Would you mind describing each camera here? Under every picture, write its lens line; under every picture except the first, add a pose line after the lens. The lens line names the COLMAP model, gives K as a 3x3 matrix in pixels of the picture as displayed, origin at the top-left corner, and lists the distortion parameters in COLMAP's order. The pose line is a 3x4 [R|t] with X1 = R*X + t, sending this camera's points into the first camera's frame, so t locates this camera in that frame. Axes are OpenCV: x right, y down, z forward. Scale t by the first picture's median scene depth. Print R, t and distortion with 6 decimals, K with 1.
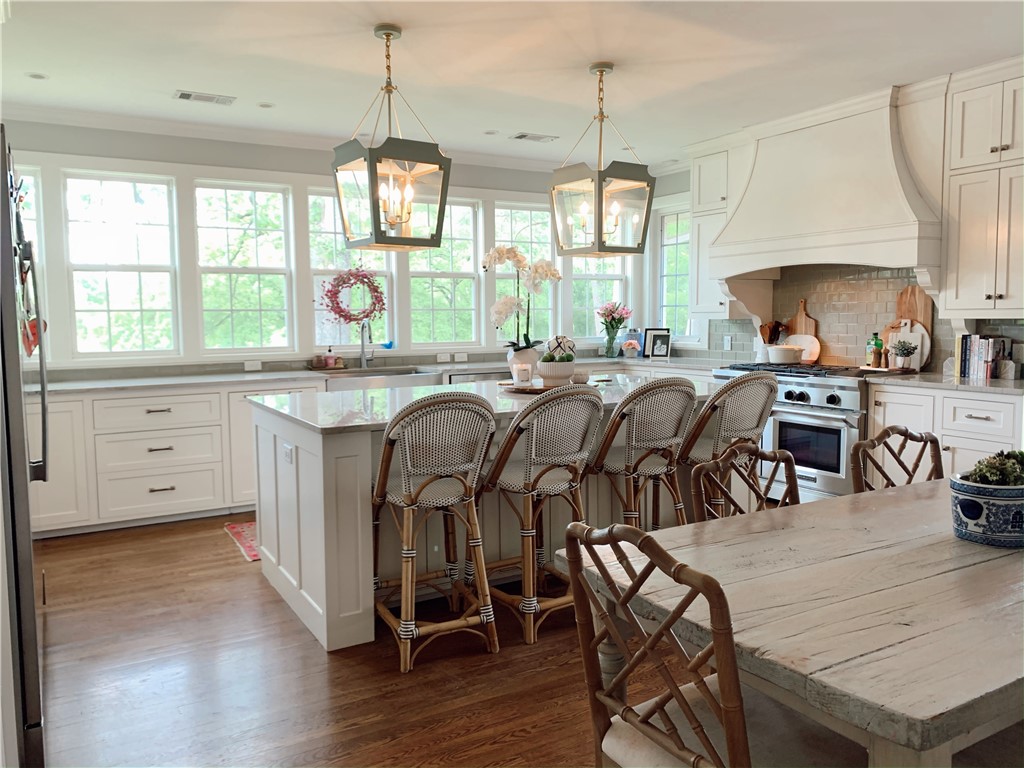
lens RADIAL K [[790.7, 0, 504.0], [0, 790.7, 384.5], [0, 0, 1]] dist [0.038296, -0.005734]
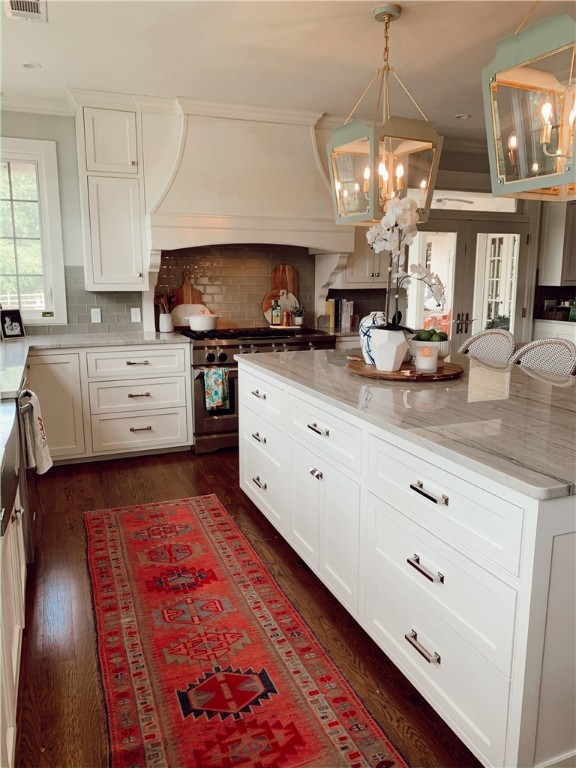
lens RADIAL K [[593.0, 0, 285.8], [0, 593.0, 385.6], [0, 0, 1]] dist [0.038296, -0.005734]
pose [[0.153776, -0.174931, 0.972498, -0.317940], [0.086256, 0.982824, 0.163149, -0.052516], [-0.984334, 0.058796, 0.166224, 0.510751]]
